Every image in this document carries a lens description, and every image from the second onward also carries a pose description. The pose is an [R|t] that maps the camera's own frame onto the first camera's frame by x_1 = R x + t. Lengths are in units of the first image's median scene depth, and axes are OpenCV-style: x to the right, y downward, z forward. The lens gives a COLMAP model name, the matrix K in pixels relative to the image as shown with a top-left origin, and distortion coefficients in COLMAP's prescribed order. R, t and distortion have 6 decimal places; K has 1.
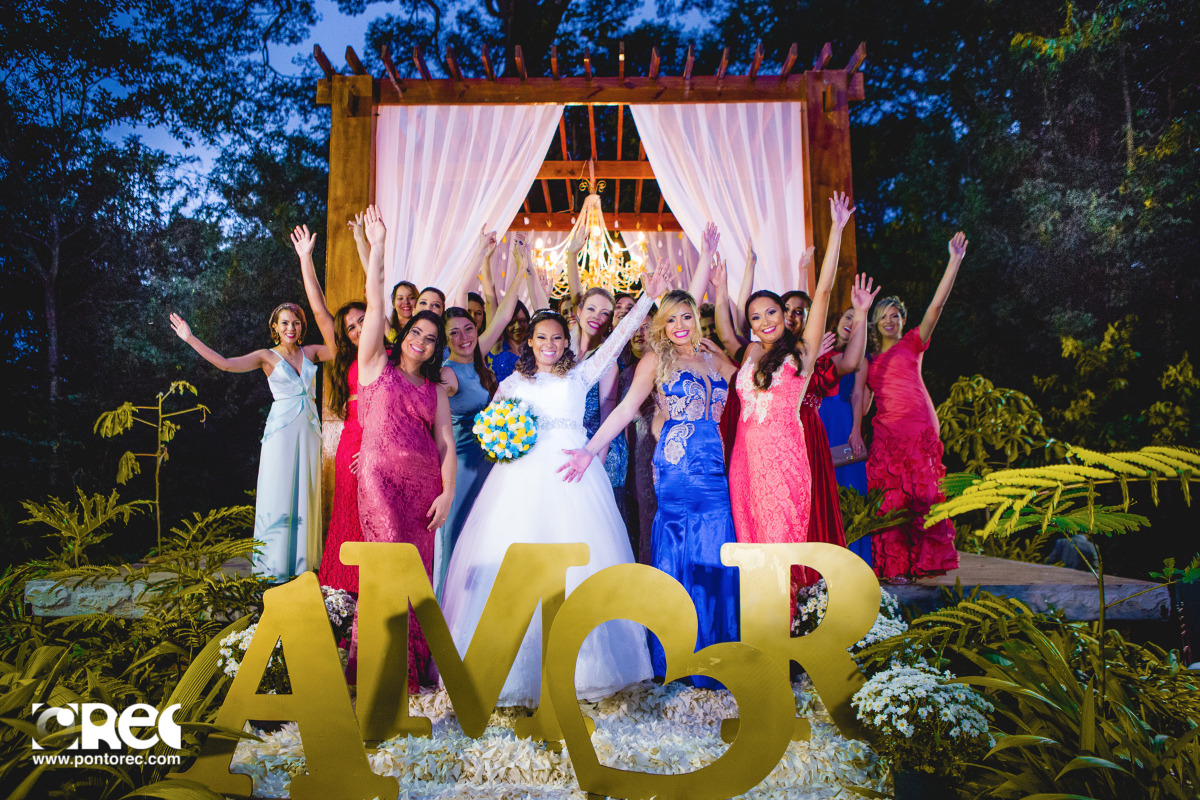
lens RADIAL K [[968.3, 0, 600.0], [0, 968.3, 400.0], [0, 0, 1]] dist [-0.080919, 0.090164]
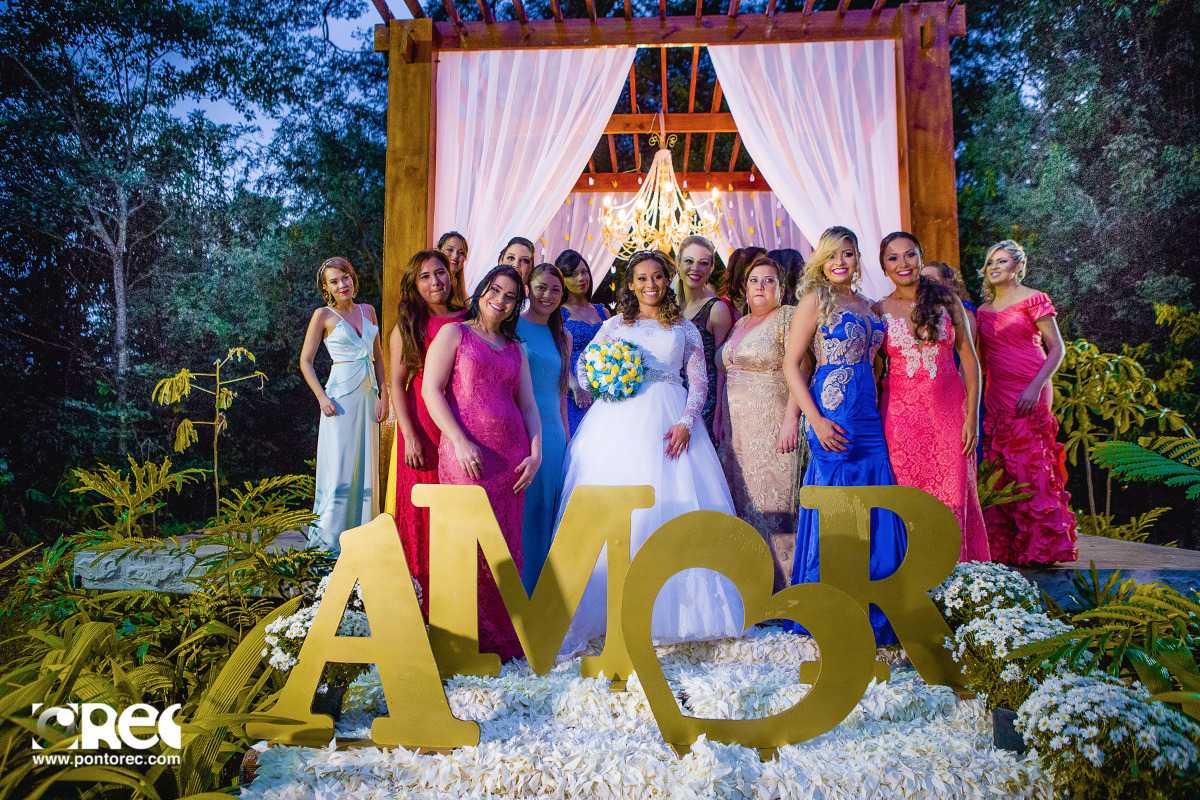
lens RADIAL K [[932.4, 0, 592.3], [0, 932.4, 403.1], [0, 0, 1]] dist [-0.077808, 0.076096]
pose [[0.998169, 0.002549, -0.060429, -0.021451], [-0.000824, 0.999592, 0.028566, 0.009872], [0.060477, -0.028463, 0.997764, 0.082356]]
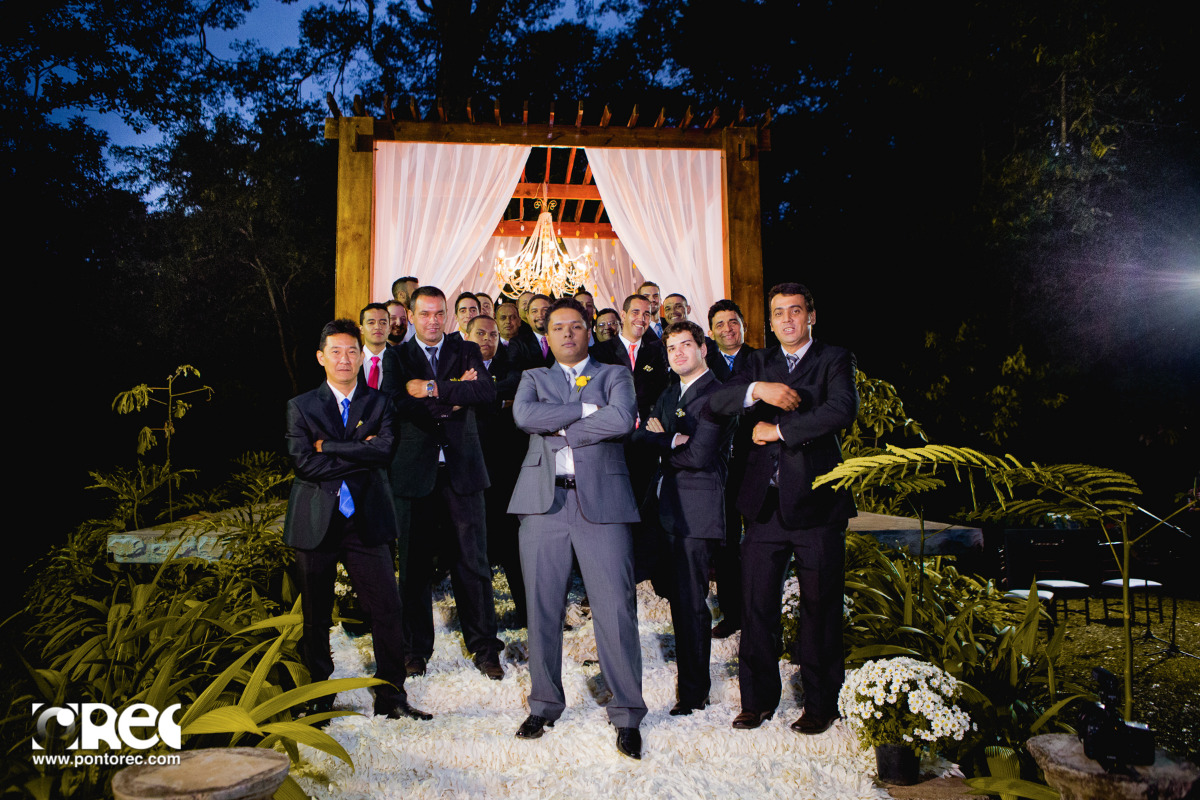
lens RADIAL K [[968.3, 0, 600.0], [0, 968.3, 400.0], [0, 0, 1]] dist [-0.080919, 0.090164]
pose [[0.993929, 0.005170, 0.109901, -0.070994], [-0.009386, 0.999238, 0.037882, -0.026487], [-0.109621, -0.038684, 0.993220, -0.204957]]
